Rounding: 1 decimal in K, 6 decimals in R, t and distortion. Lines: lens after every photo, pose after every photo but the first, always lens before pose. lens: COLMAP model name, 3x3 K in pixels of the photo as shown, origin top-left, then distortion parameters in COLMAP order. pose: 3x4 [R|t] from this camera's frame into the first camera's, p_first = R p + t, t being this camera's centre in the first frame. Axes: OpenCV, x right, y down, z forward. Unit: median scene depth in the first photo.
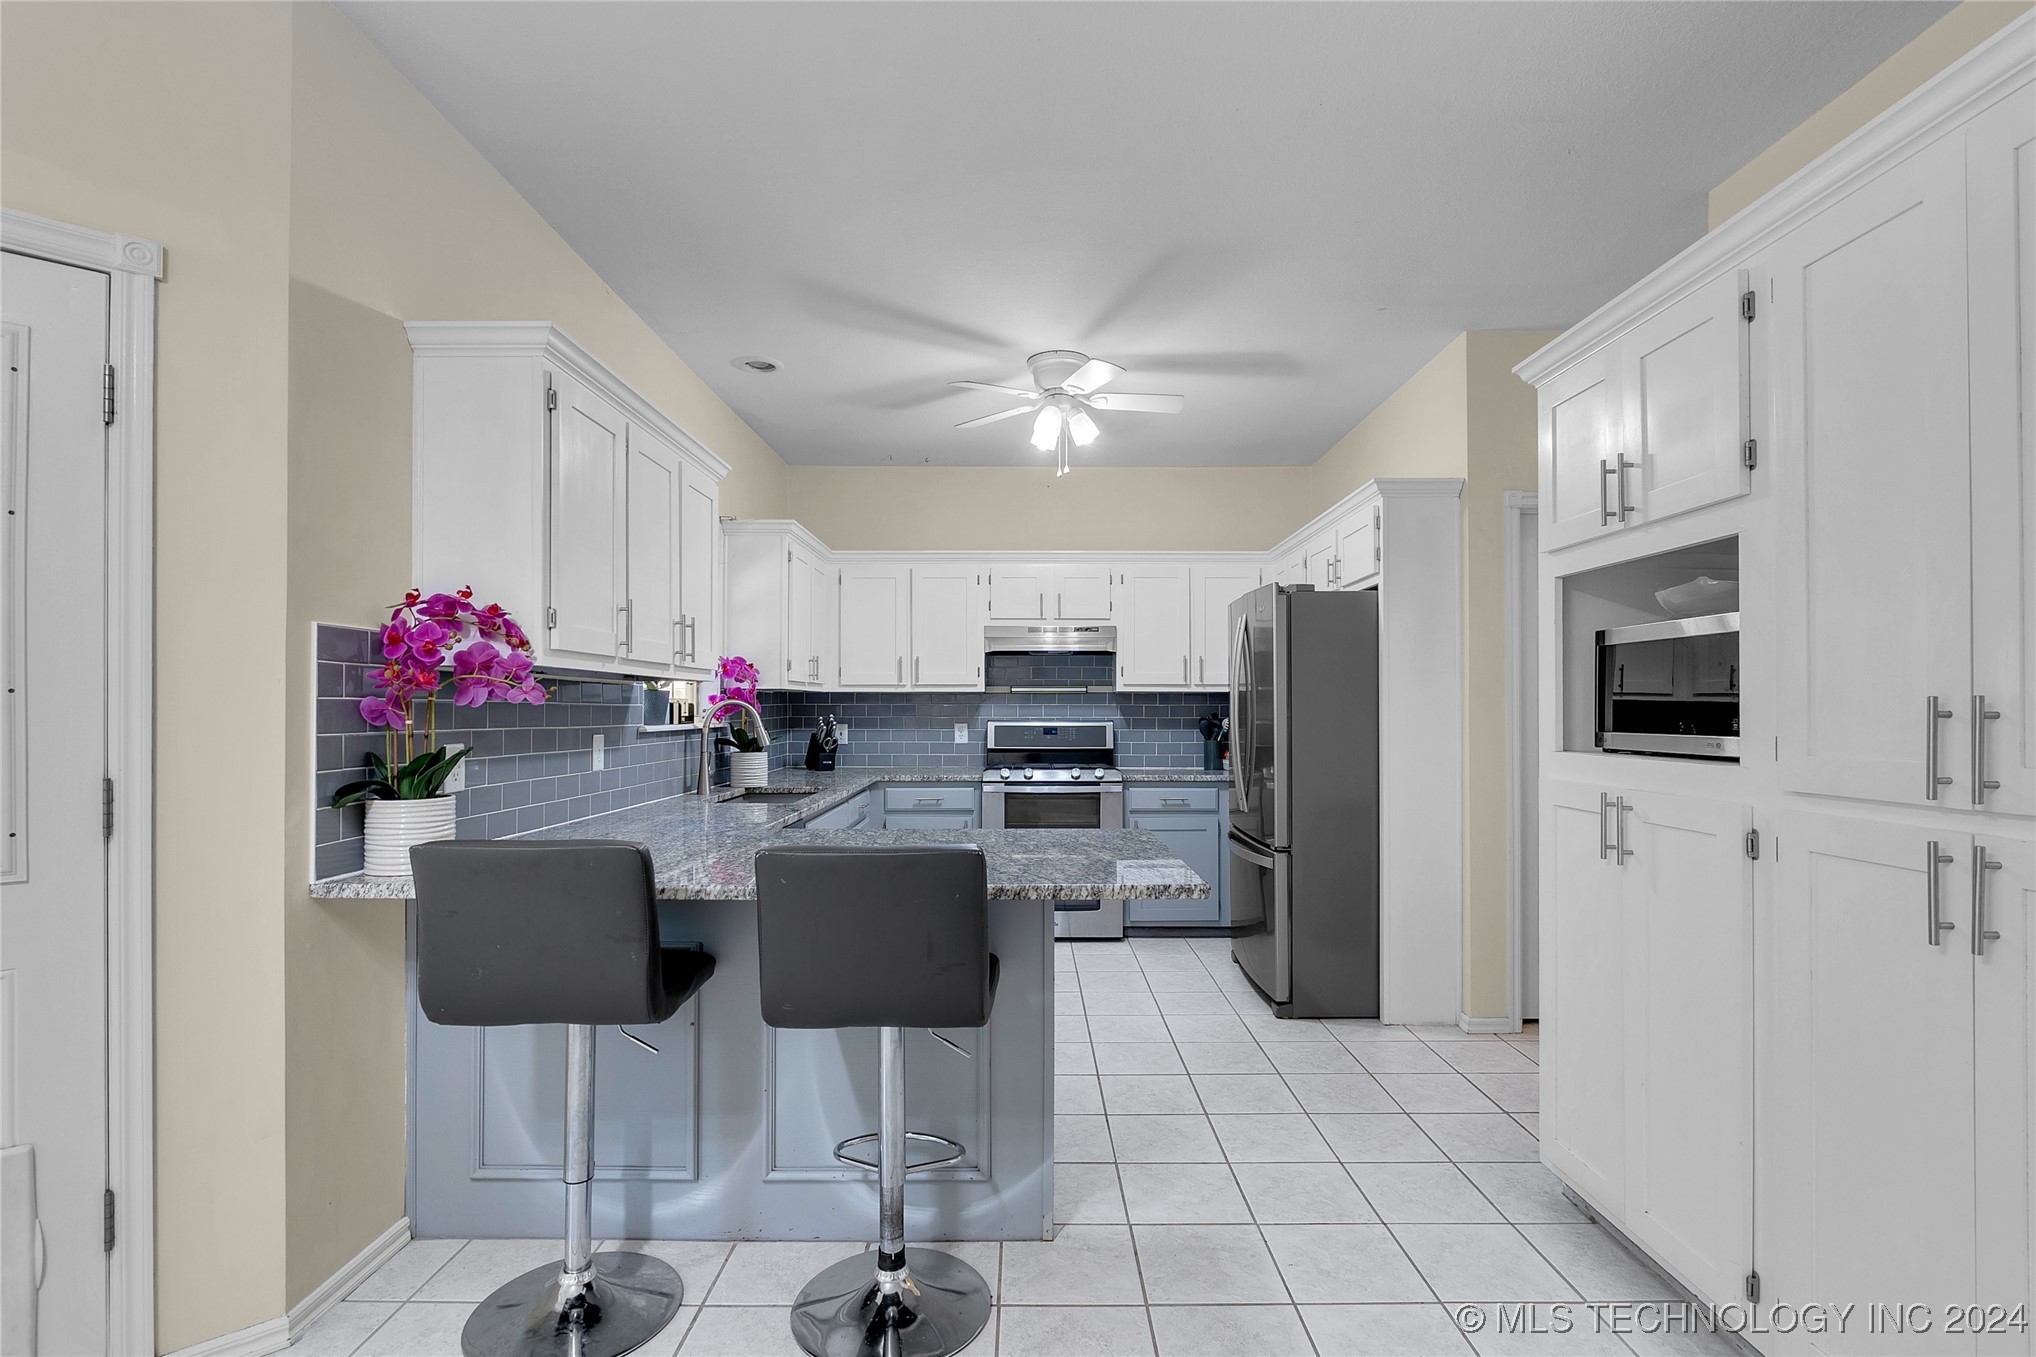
lens RADIAL K [[933.0, 0, 1018.2], [0, 933.0, 710.1], [0, 0, 1]] dist [-0.010718, -0.000116]
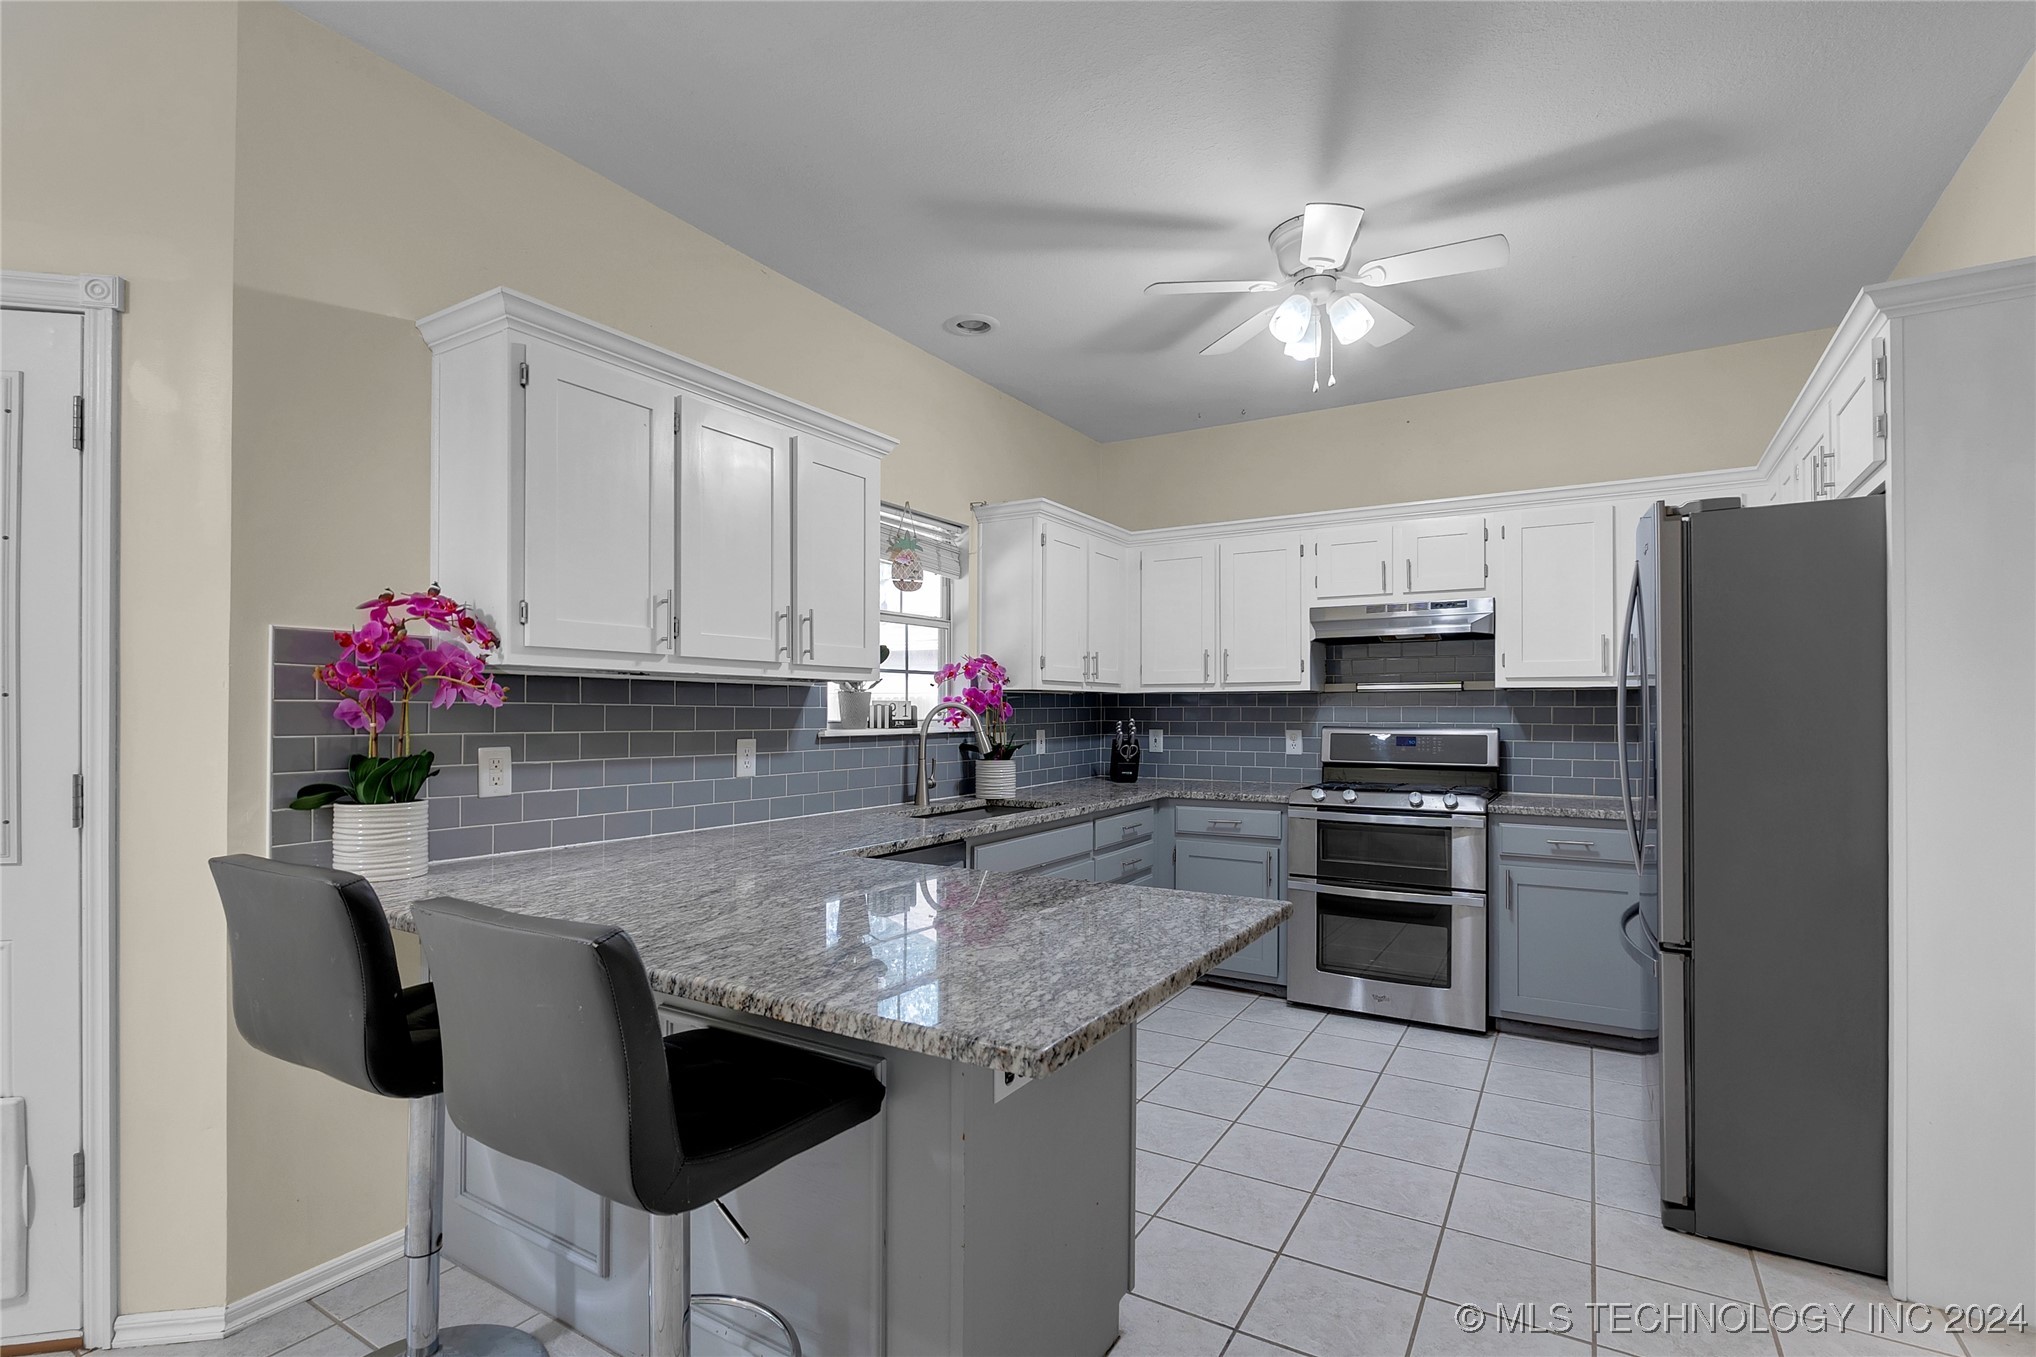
lens RADIAL K [[933.0, 0, 1018.2], [0, 933.0, 710.1], [0, 0, 1]] dist [-0.010718, -0.000116]
pose [[0.857373, -0.000798, -0.514694, 0.198601], [-0.001193, 0.999993, -0.003537, 0.000136], [0.514693, 0.003647, 0.857367, 0.237841]]
